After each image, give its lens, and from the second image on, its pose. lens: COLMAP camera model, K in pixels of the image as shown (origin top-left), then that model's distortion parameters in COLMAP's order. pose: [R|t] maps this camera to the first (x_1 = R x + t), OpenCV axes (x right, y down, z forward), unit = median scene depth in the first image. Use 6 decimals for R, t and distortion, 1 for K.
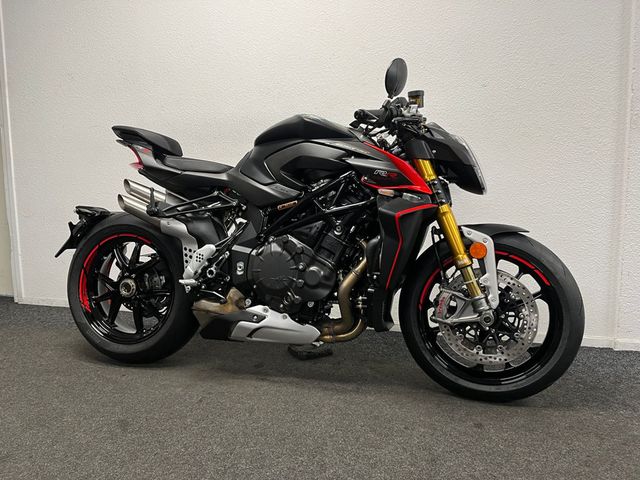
lens RADIAL K [[486.4, 0, 320.0], [0, 486.4, 240.0], [0, 0, 1]] dist [0.025412, -0.003434]
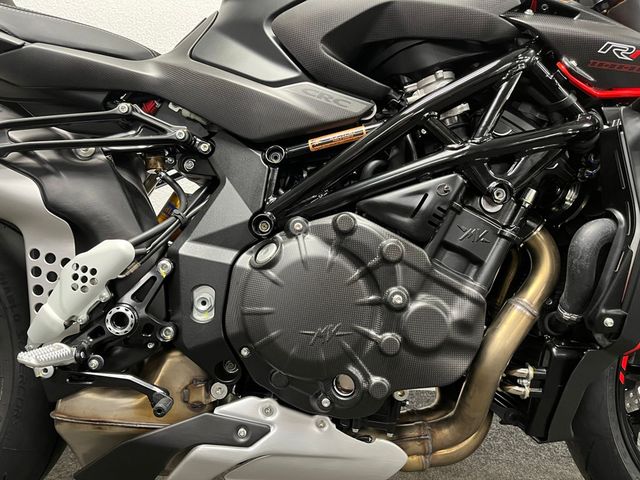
lens RADIAL K [[486.4, 0, 320.0], [0, 486.4, 240.0], [0, 0, 1]] dist [0.025412, -0.003434]
pose [[0.956446, 0.001522, 0.291905, -0.188387], [0.004611, 0.999783, -0.020324, 0.017049], [-0.291872, 0.020785, 0.956231, 0.621119]]
